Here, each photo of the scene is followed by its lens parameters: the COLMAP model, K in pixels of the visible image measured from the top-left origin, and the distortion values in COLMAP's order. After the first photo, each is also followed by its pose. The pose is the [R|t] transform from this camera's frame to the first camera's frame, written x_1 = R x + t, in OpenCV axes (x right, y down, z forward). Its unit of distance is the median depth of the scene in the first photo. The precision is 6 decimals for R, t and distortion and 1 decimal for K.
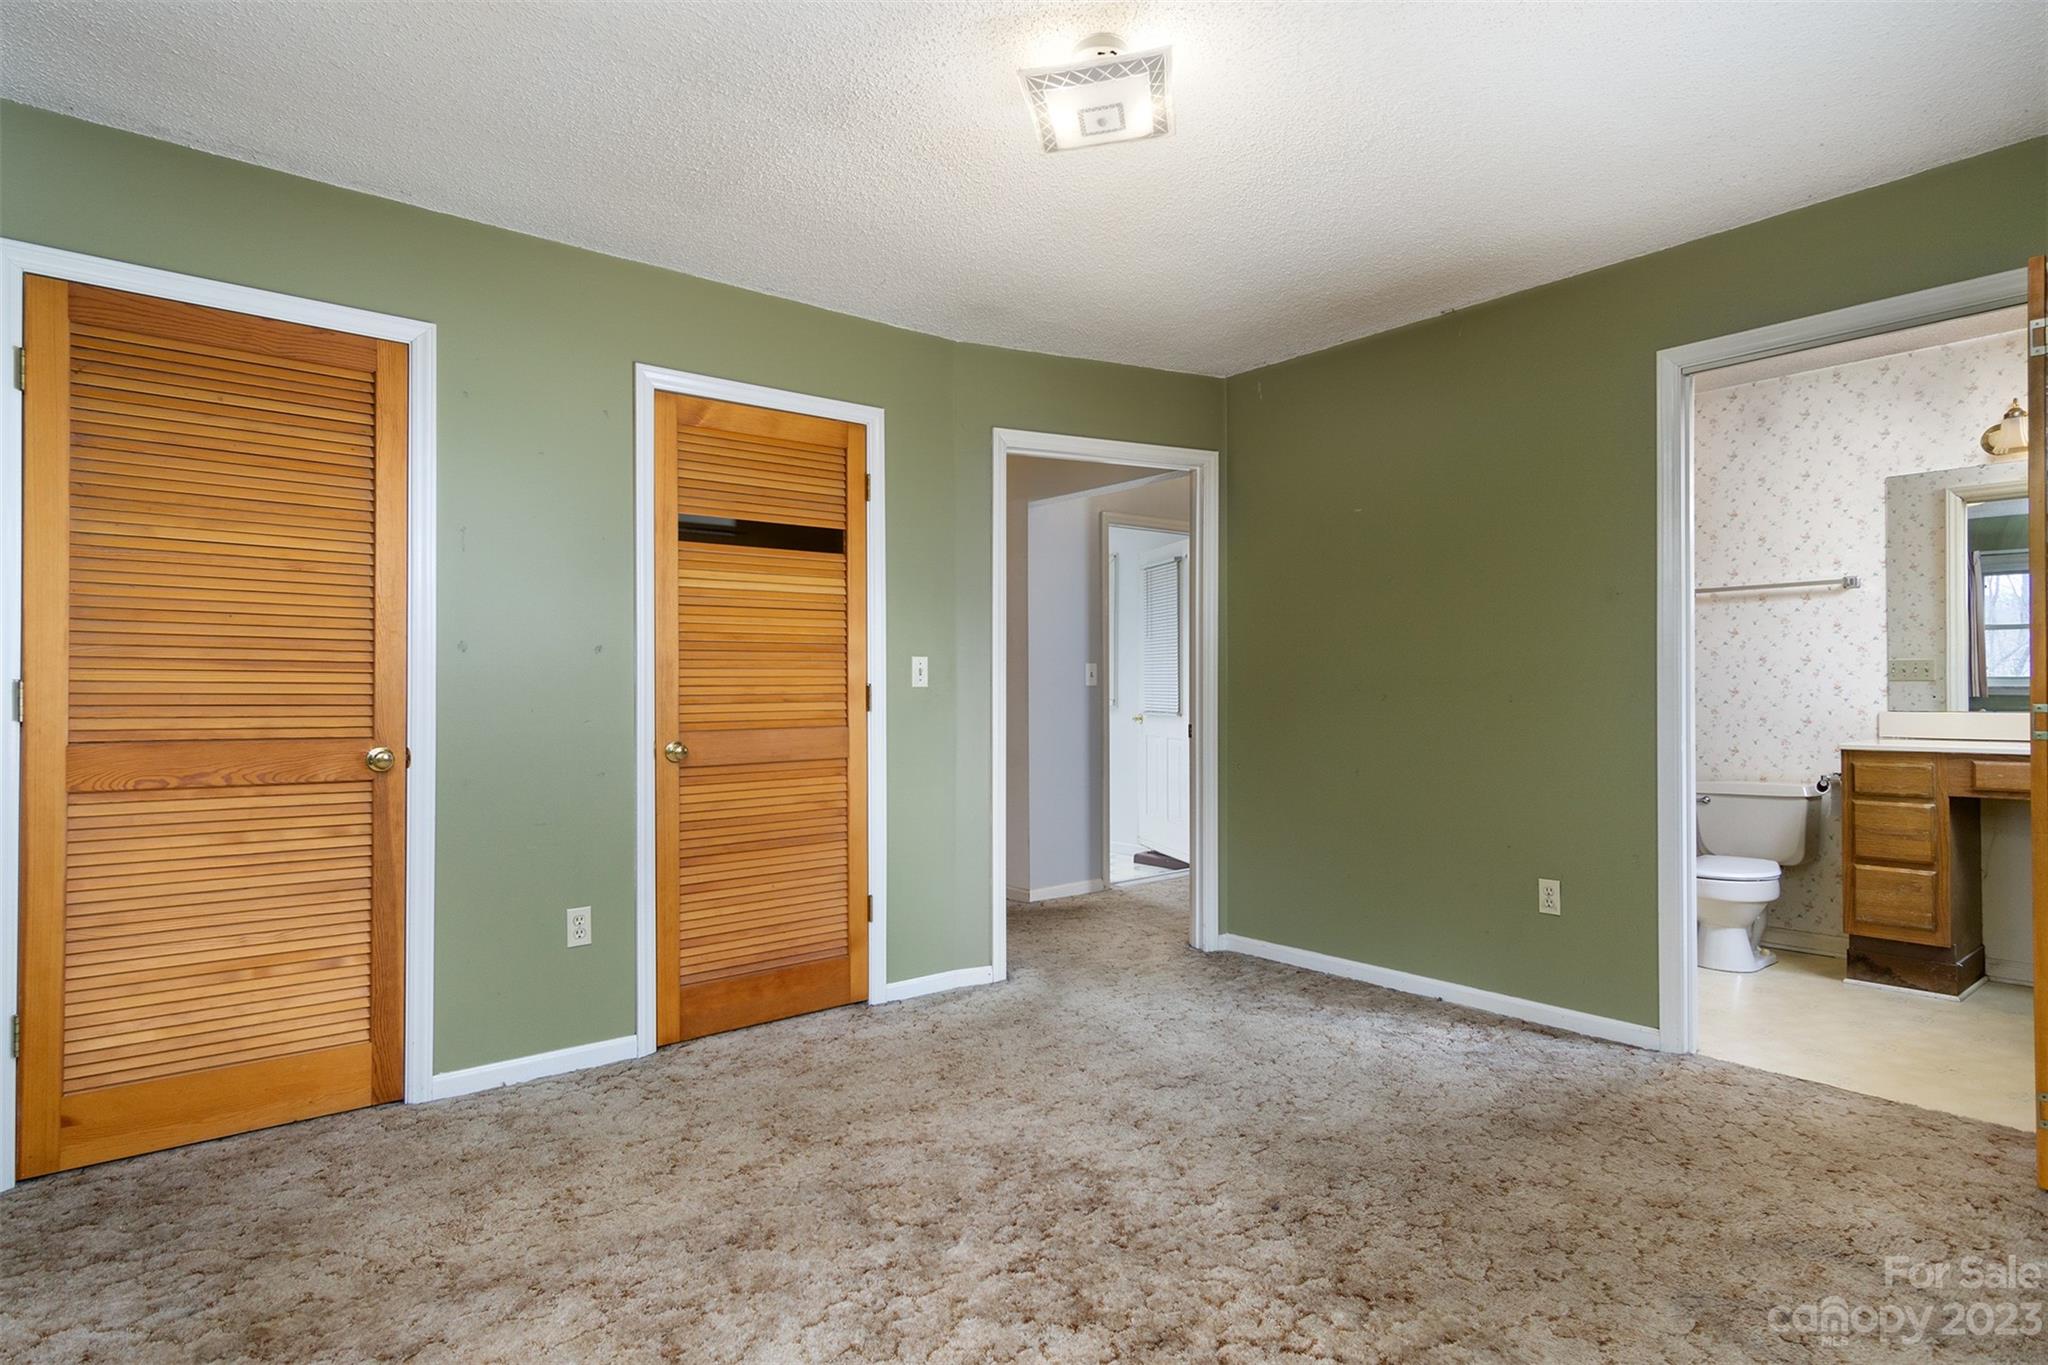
lens RADIAL K [[1092.7, 0, 1011.5], [0, 1092.7, 688.6], [0, 0, 1]] dist [0.004590, 0.000127]
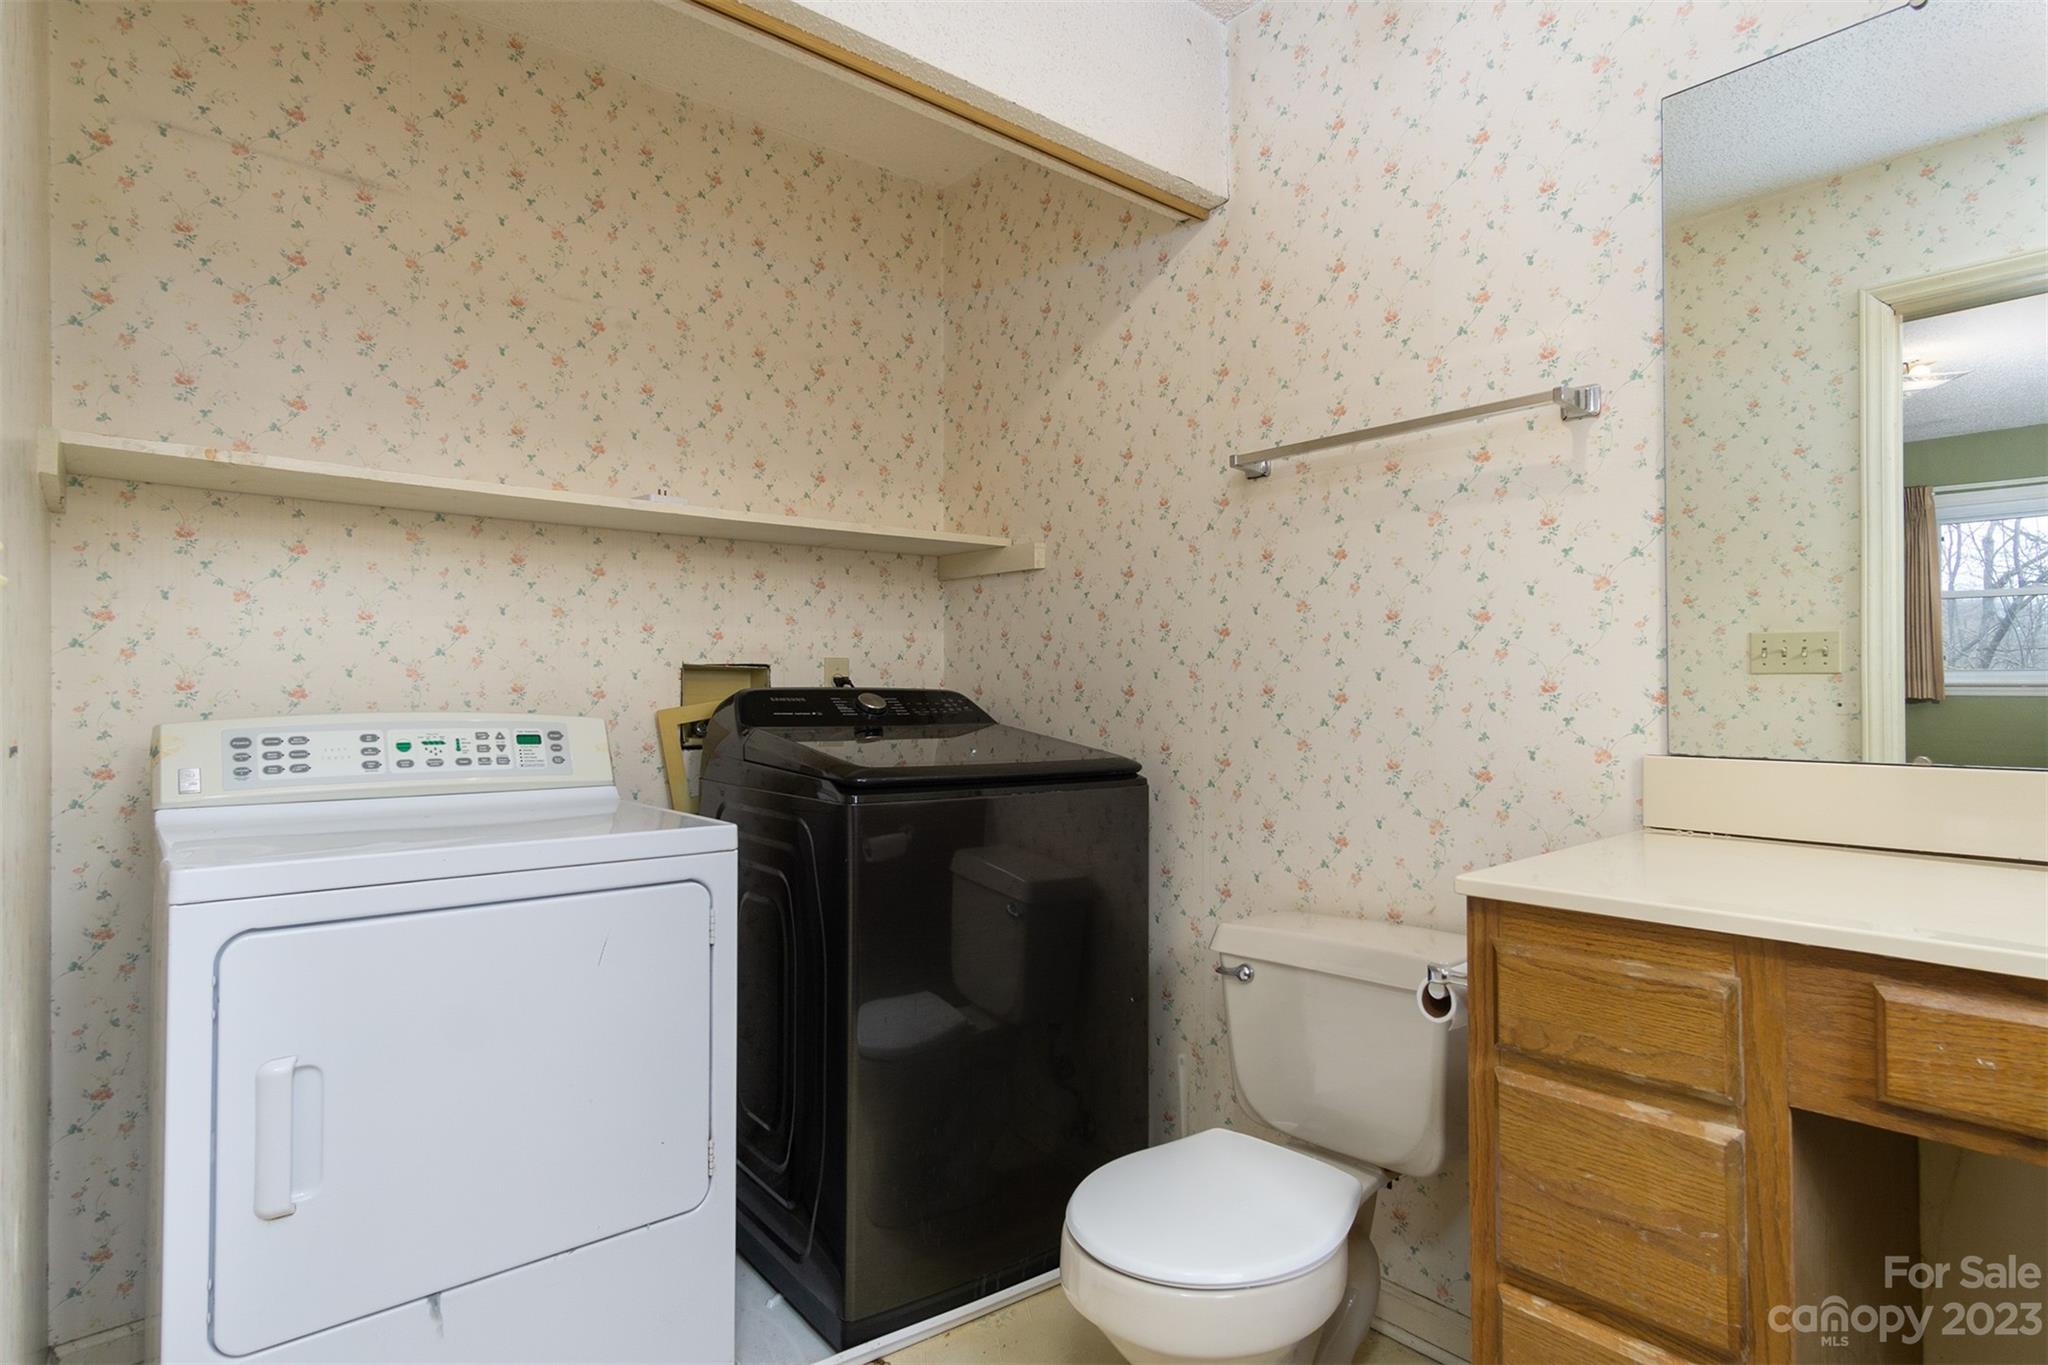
lens RADIAL K [[1092.7, 0, 1025.8], [0, 1092.7, 685.6], [0, 0, 1]] dist [0.004590, 0.000127]
pose [[0.999589, -0.000965, 0.028634, 0.634013], [0.000941, 0.999999, 0.000865, -0.002921], [-0.028635, -0.000838, 0.999590, 0.708846]]
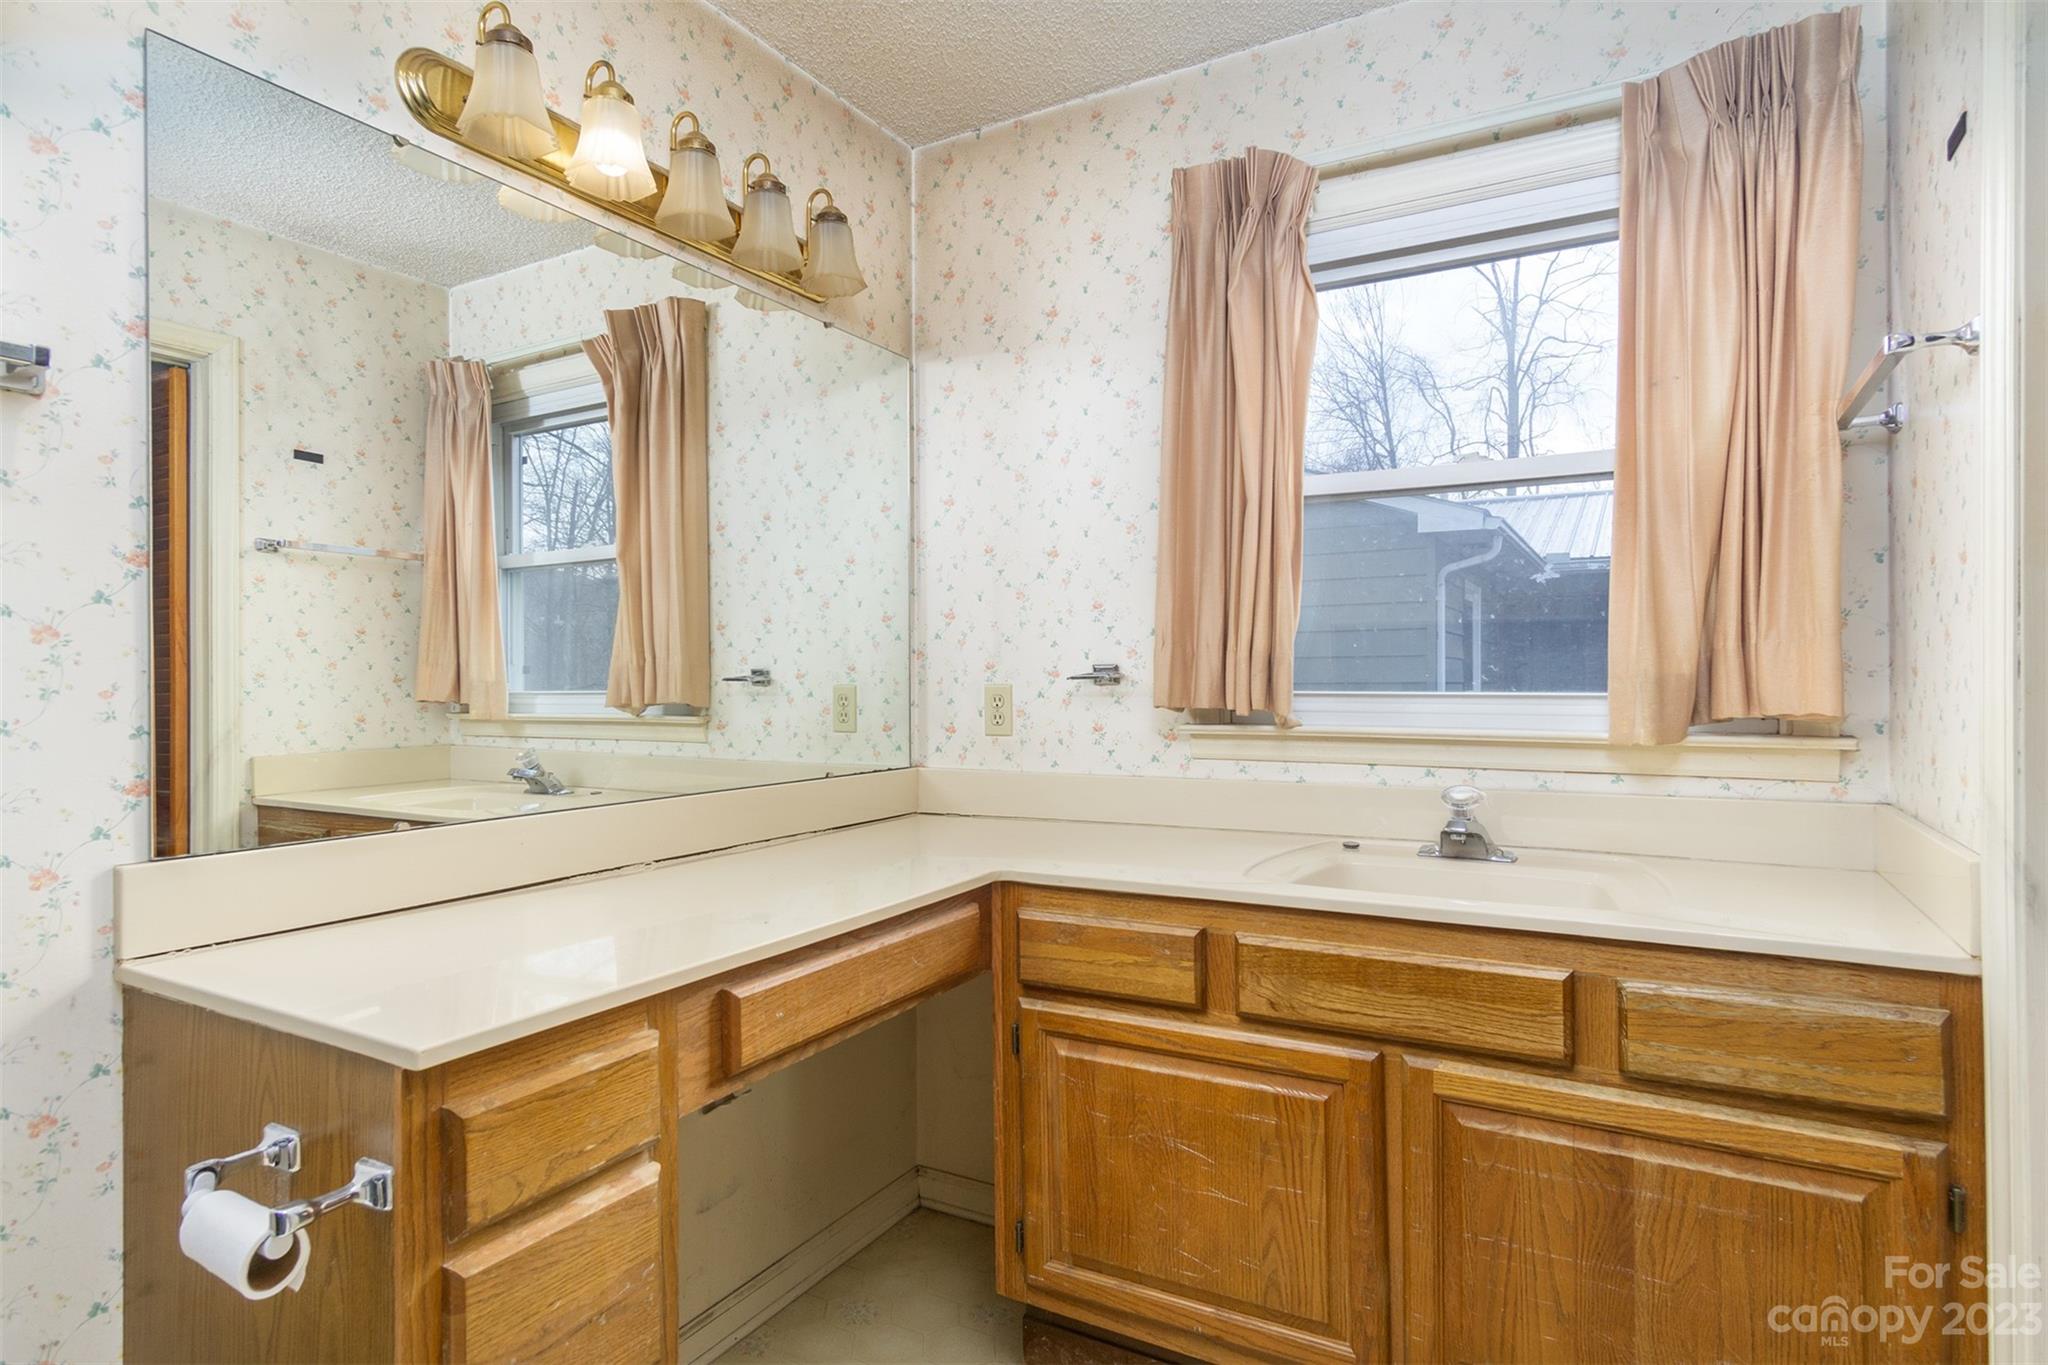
lens RADIAL K [[1092.7, 0, 1018.7], [0, 1092.7, 675.2], [0, 0, 1]] dist [0.004590, 0.000127]
pose [[-0.363484, 0.003488, 0.931594, 0.498084], [0.002308, 0.999993, -0.002844, -0.028397], [-0.931597, 0.001116, -0.363490, 0.976071]]
